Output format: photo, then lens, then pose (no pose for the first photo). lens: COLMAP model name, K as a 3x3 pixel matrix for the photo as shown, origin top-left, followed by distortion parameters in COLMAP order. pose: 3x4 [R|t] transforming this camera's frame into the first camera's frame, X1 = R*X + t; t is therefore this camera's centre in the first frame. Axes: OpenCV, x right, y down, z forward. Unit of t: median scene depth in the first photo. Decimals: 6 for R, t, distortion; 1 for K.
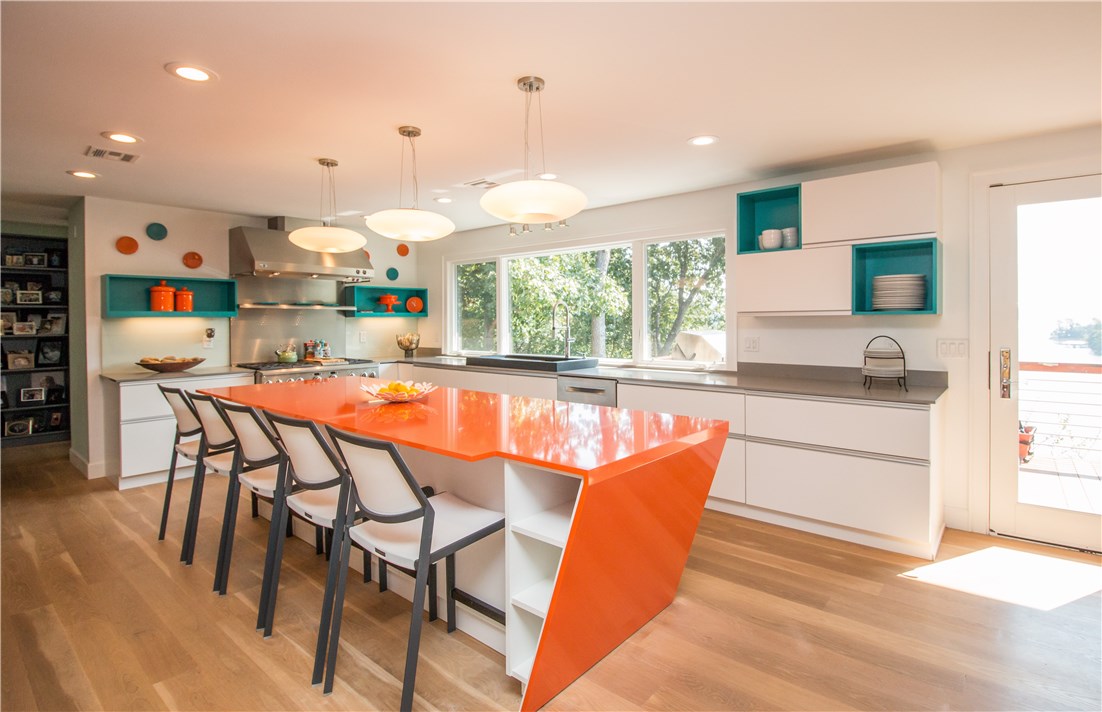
lens RADIAL K [[545.4, 0, 553.4], [0, 545.4, 324.4], [0, 0, 1]] dist [-0.004726, -0.000575]
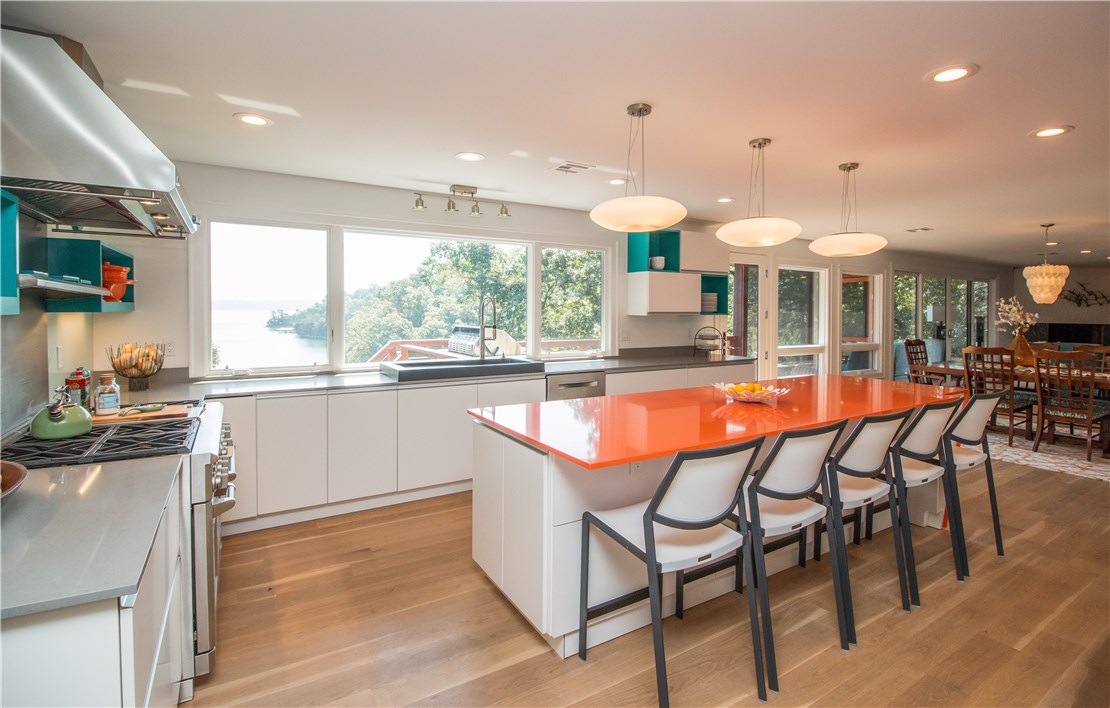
lens RADIAL K [[534.7, 0, 558.5], [0, 534.7, 338.4], [0, 0, 1]] dist [0.001877, 0.000034]
pose [[0.307836, -0.043638, 0.950438, -0.964113], [0.001259, 0.998965, 0.045458, -0.017160], [-0.951439, -0.012797, 0.307572, 0.737836]]
